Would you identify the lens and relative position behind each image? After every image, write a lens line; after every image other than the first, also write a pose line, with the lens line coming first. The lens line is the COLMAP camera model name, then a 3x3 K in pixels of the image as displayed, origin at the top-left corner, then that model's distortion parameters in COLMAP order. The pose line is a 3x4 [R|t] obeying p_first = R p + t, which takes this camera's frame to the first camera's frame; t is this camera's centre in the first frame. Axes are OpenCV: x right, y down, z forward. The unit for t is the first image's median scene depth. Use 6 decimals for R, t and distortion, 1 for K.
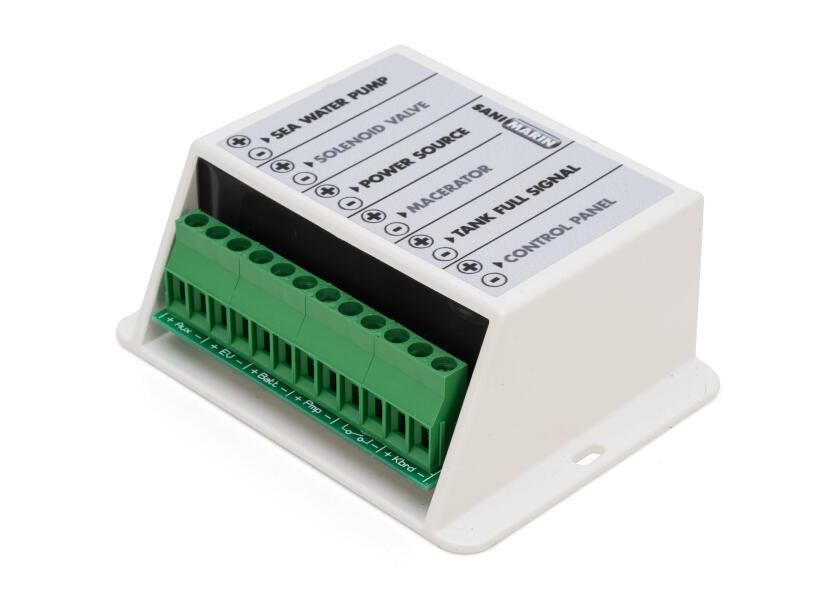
lens RADIAL K [[3155.0, 0, 420.0], [0, 3155.0, 300.0], [0, 0, 1]] dist [-0.149523, -0.990074]
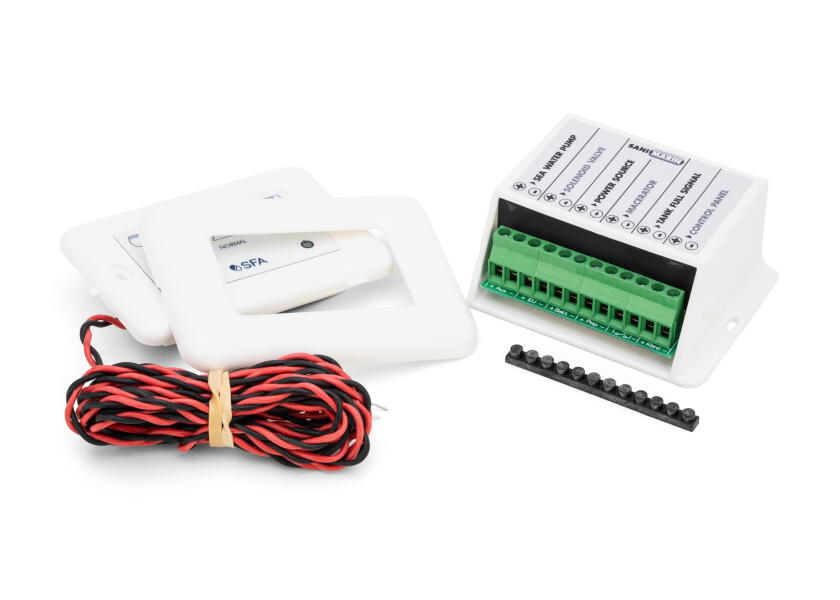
lens RADIAL K [[3155.0, 0, 420.0], [0, 3155.0, 300.0], [0, 0, 1]] dist [-0.149523, -0.990074]
pose [[0.963435, -0.161686, 0.213661, -0.535806], [0.140674, 0.983900, 0.110233, -0.202871], [-0.228044, -0.076146, 0.970669, -0.811699]]
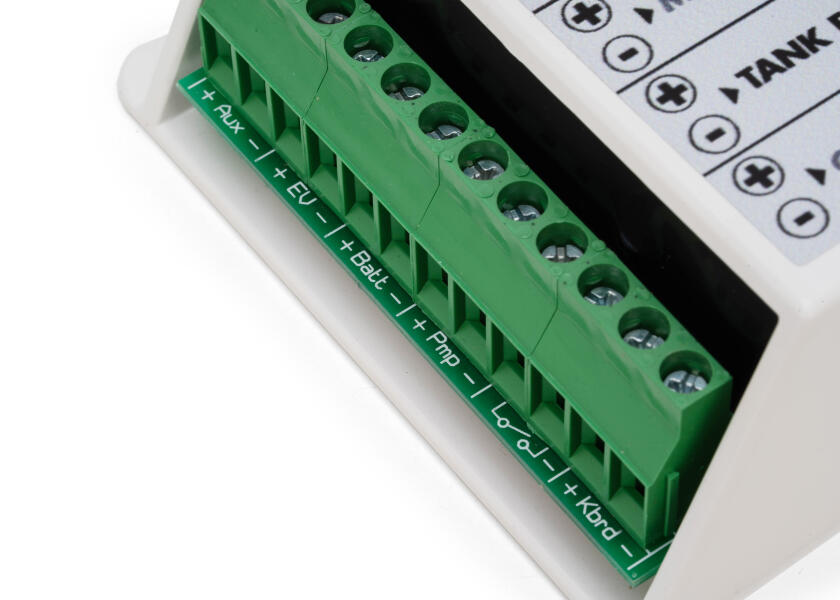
lens RADIAL K [[3855.5, 0, 420.0], [0, 3855.5, 300.0], [0, 0, 1]] dist [-0.236944, -1.123243]
pose [[0.987963, 0.105391, -0.113232, 0.032591], [-0.063833, 0.944527, 0.322170, -0.176617], [0.140905, -0.311064, 0.939886, 0.411057]]
